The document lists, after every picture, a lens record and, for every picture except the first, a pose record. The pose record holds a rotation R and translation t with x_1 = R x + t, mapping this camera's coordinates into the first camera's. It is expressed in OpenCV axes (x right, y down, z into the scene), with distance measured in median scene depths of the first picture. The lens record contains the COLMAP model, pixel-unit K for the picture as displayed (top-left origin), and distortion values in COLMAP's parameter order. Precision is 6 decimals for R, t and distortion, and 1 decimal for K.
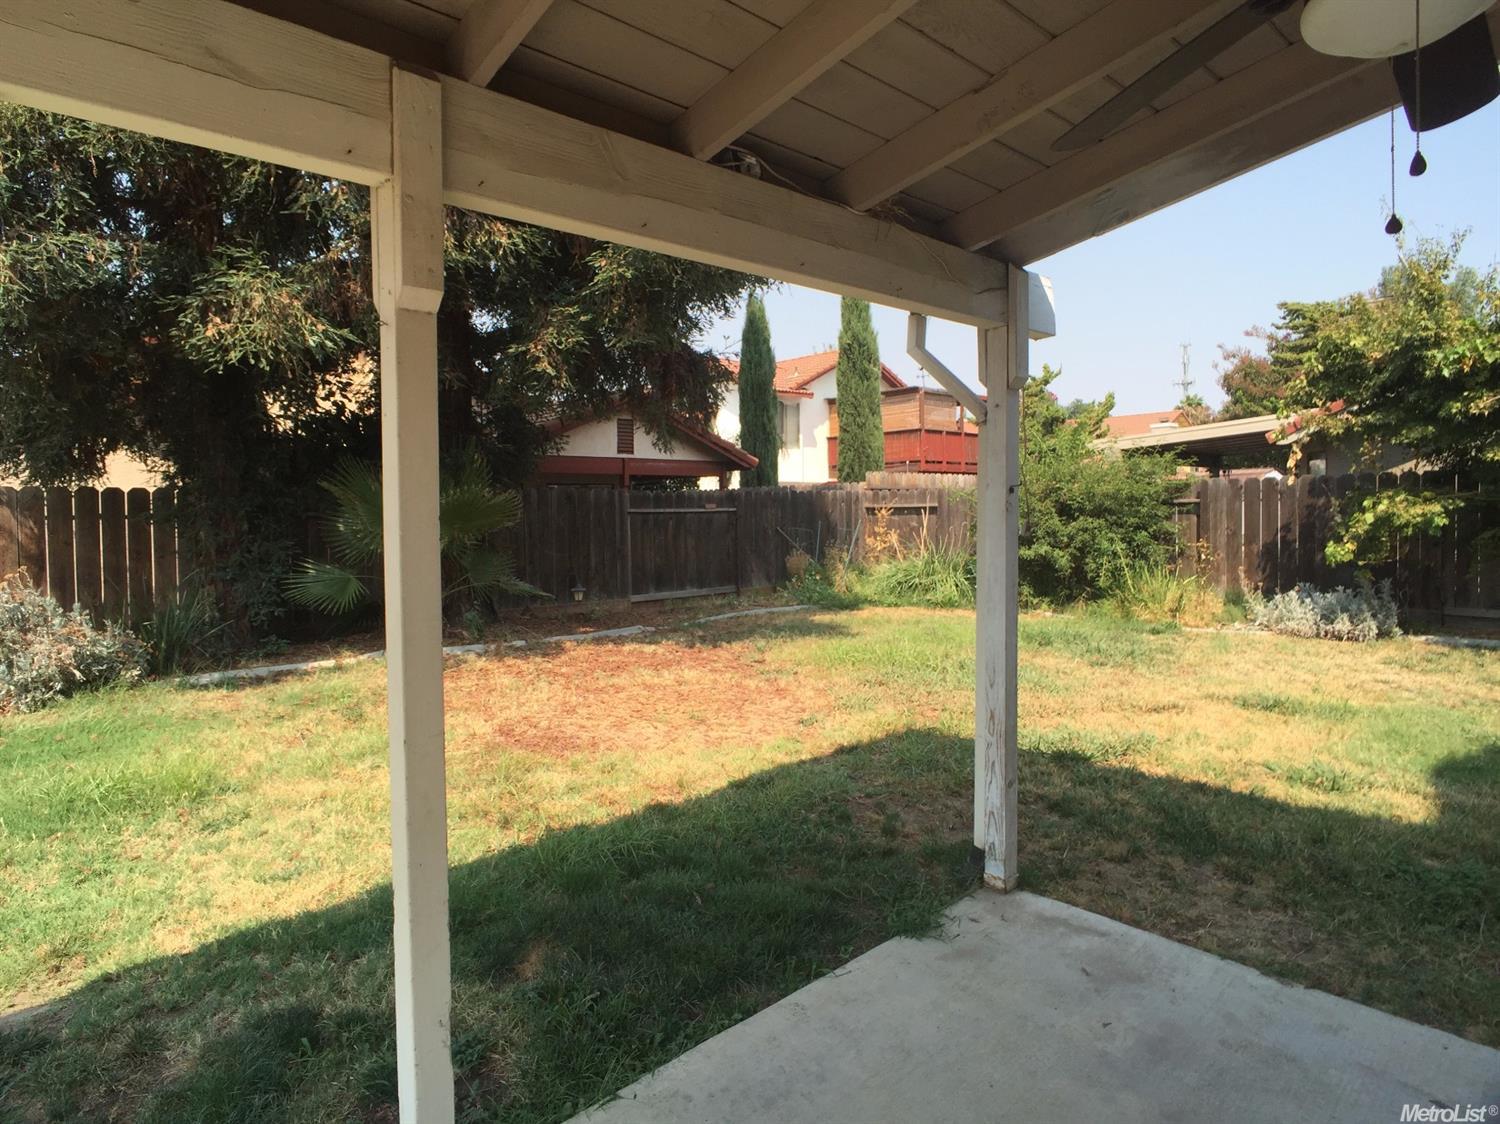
lens RADIAL K [[843.7, 0, 738.7], [0, 843.7, 538.1], [0, 0, 1]] dist [-0.002692, -0.001527]
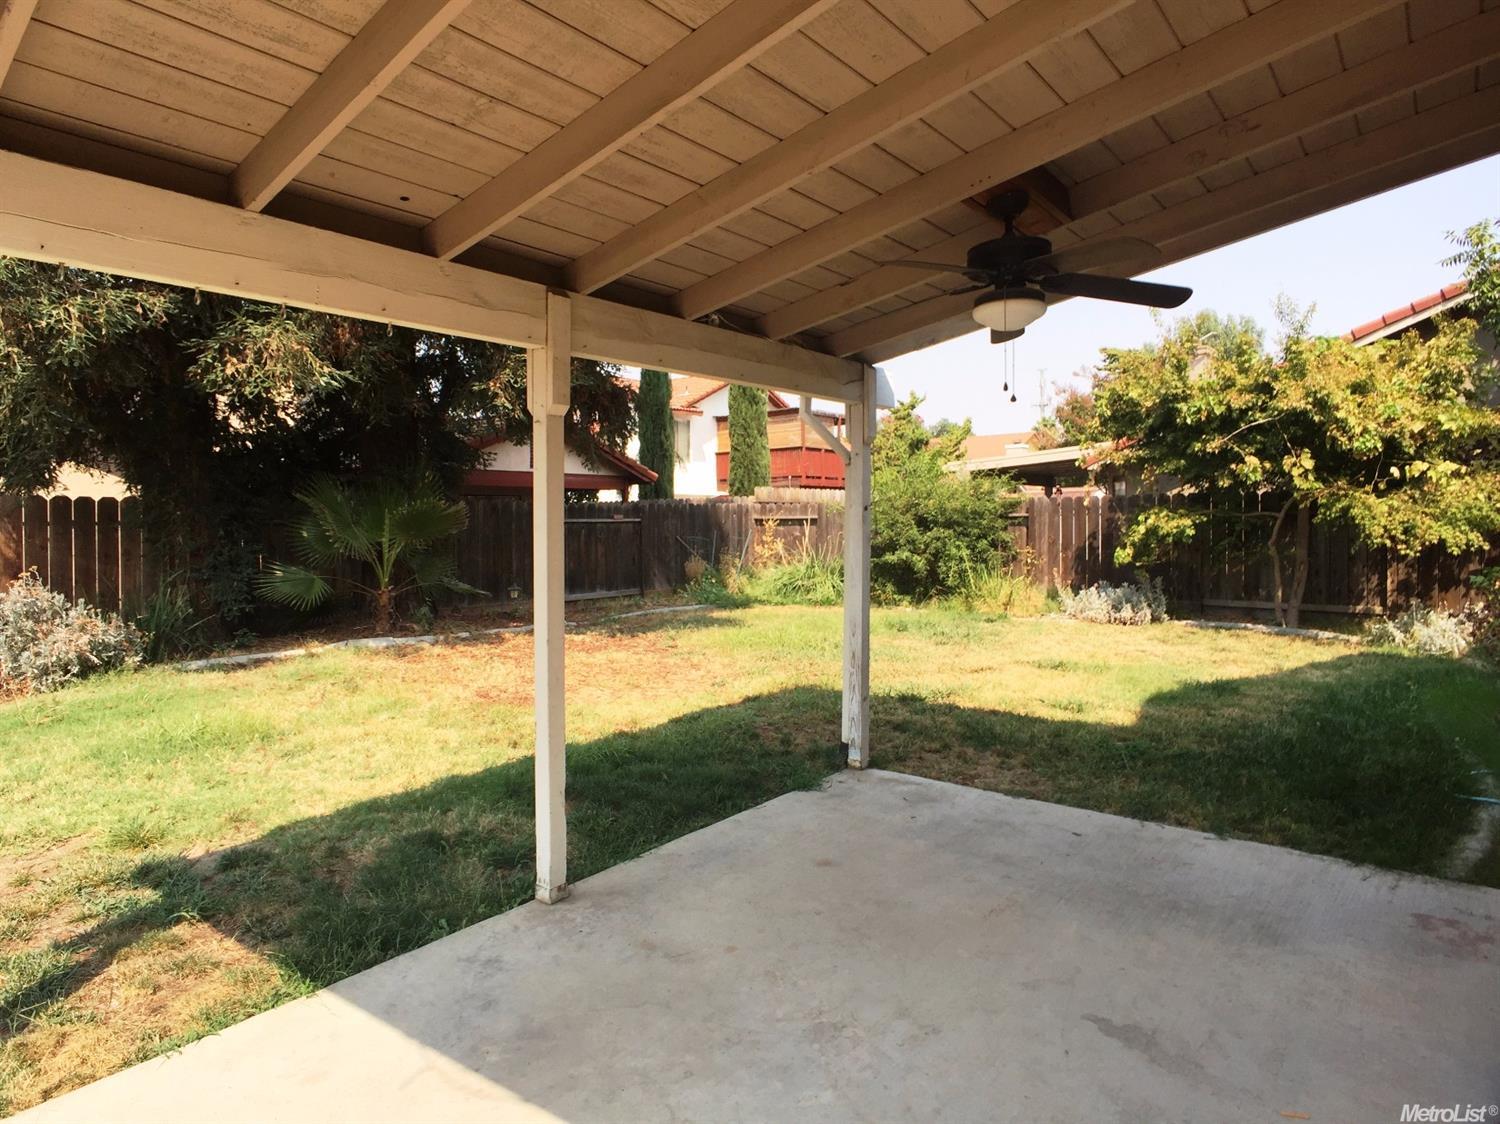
lens RADIAL K [[843.7, 0, 736.5], [0, 843.7, 570.5], [0, 0, 1]] dist [-0.002692, -0.001527]
pose [[0.990616, -0.002437, 0.136650, -0.071911], [-0.001055, 0.999675, 0.025474, 0.010226], [-0.136668, -0.025379, 0.990292, -0.293172]]
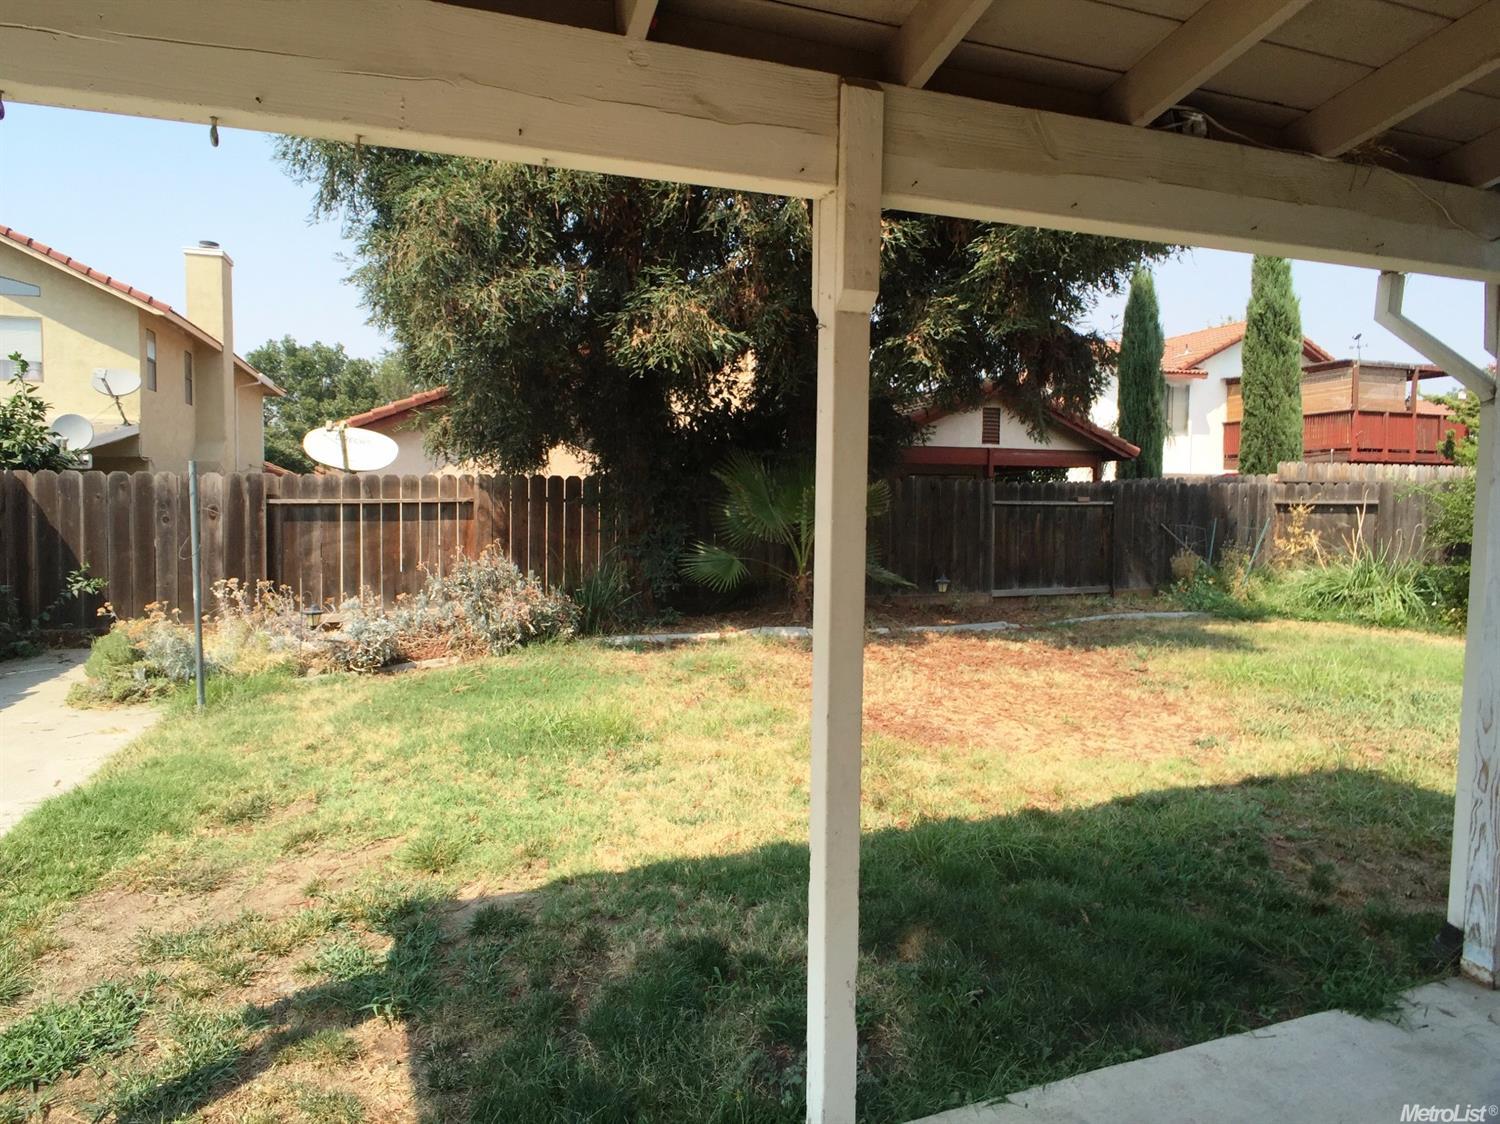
lens RADIAL K [[843.7, 0, 744.4], [0, 843.7, 539.4], [0, 0, 1]] dist [-0.002692, -0.001527]
pose [[0.919126, 0.034976, -0.392408, -0.024686], [-0.029811, 0.999370, 0.019252, -0.000577], [0.392835, -0.005997, 0.919590, -0.008258]]
